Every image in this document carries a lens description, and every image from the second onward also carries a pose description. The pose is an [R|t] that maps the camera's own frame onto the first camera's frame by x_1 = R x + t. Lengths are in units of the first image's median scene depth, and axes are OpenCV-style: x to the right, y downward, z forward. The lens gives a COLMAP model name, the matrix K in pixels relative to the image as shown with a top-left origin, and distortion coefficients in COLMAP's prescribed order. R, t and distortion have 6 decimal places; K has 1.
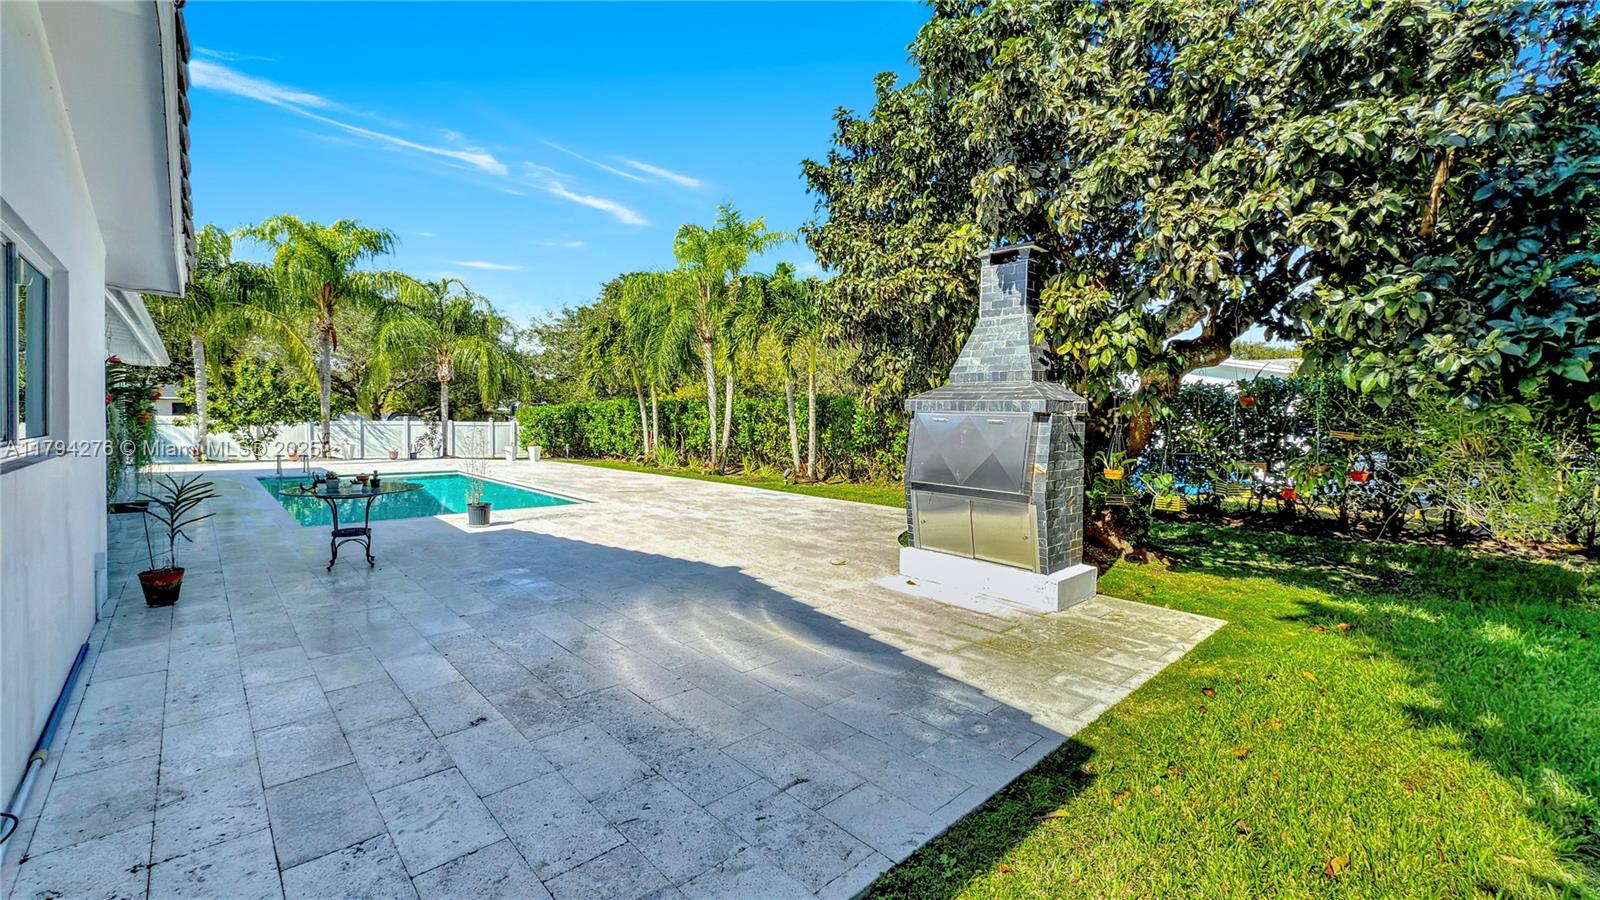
lens RADIAL K [[651.3, 0, 805.9], [0, 651.3, 428.3], [0, 0, 1]] dist [-0.004567, 0.000444]
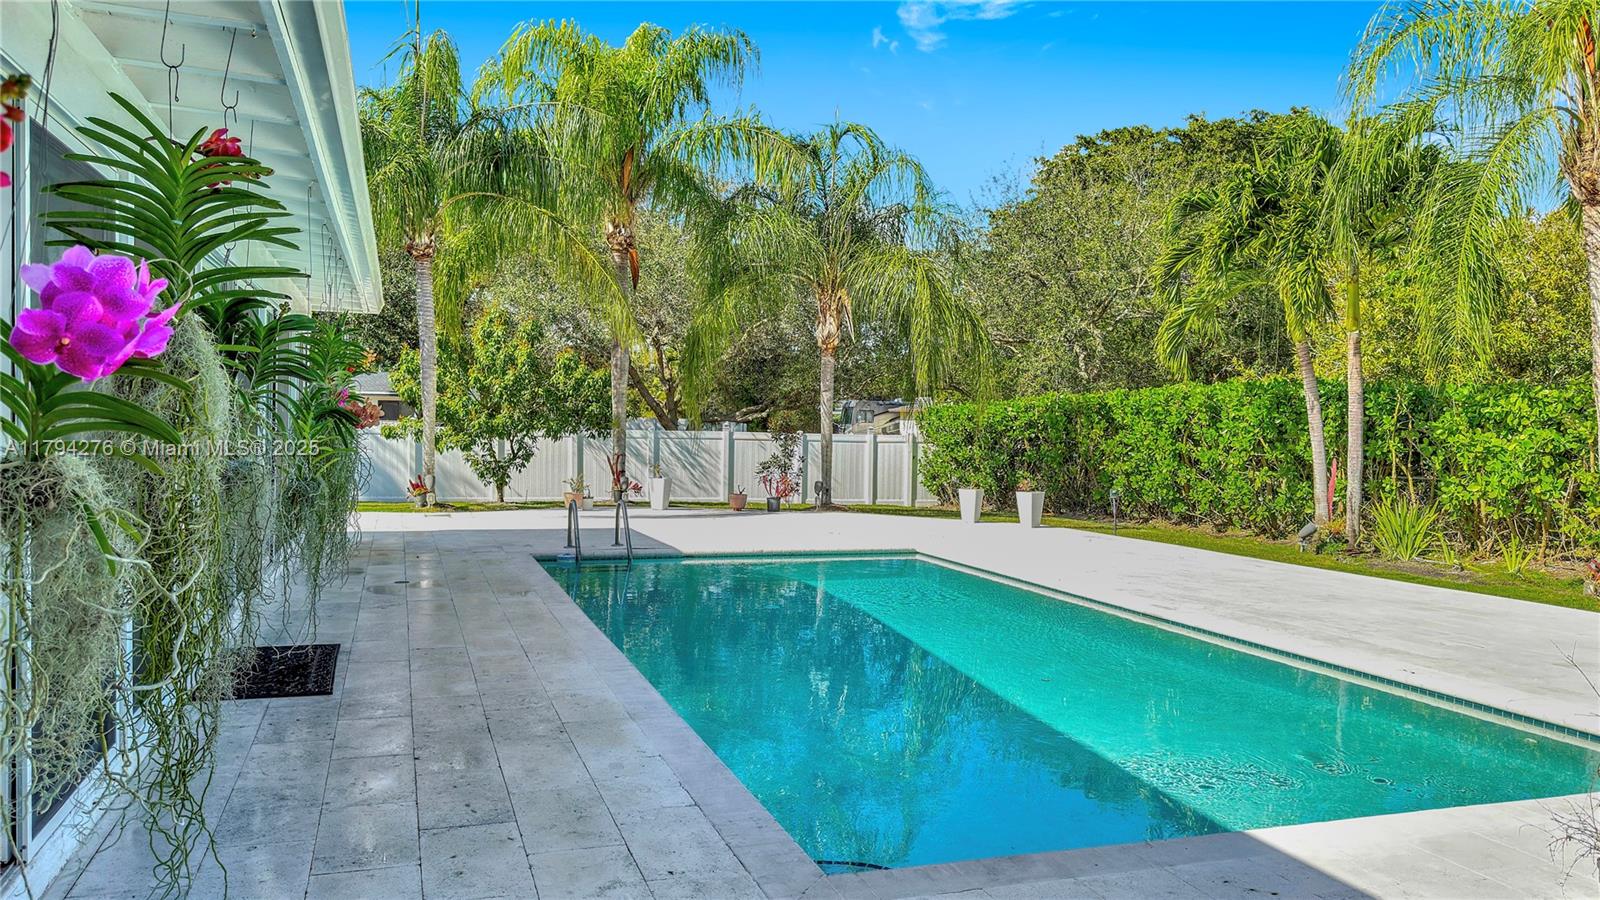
lens RADIAL K [[1146.2, 0, 799.1], [0, 1146.2, 444.7], [0, 0, 1]] dist [0.034097, -0.038744]
pose [[0.911180, 0.010075, -0.411886, -0.224280], [-0.011508, 0.999933, -0.000997, -0.000593], [0.411848, 0.005648, 0.911235, 0.226166]]
